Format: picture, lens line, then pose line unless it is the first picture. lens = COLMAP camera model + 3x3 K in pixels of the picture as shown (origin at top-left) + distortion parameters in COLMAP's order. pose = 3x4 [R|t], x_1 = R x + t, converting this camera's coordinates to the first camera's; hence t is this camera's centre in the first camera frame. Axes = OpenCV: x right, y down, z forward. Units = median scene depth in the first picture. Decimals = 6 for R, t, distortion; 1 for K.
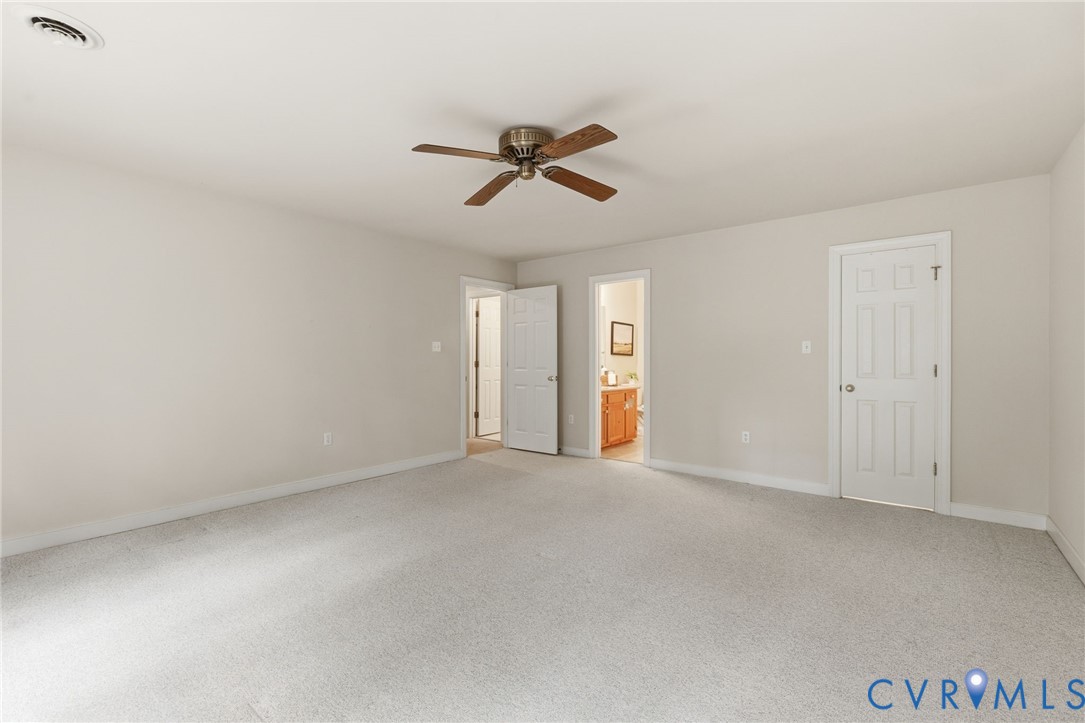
lens RADIAL K [[472.1, 0, 538.4], [0, 472.1, 358.3], [0, 0, 1]] dist [0.002018, 0.000179]
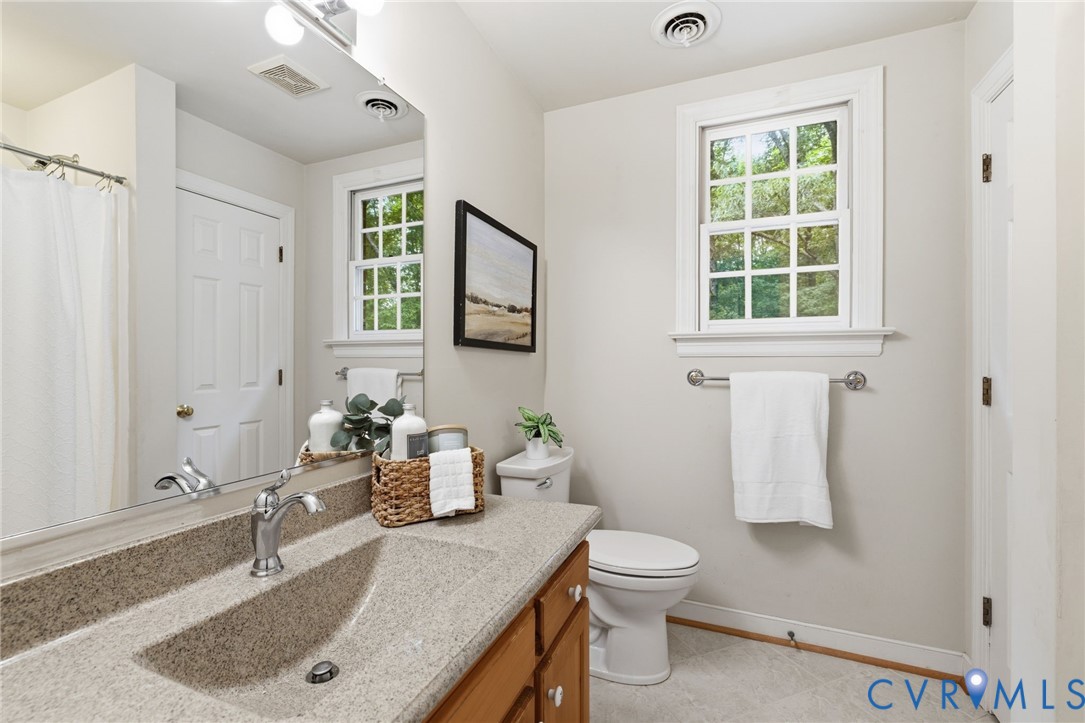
lens RADIAL K [[472.1, 0, 536.5], [0, 472.1, 364.5], [0, 0, 1]] dist [0.002018, 0.000179]
pose [[0.959765, 0.001994, 0.280798, 0.126378], [-0.006016, 0.999891, 0.013461, -0.001593], [-0.280741, -0.014609, 0.959672, 0.762058]]
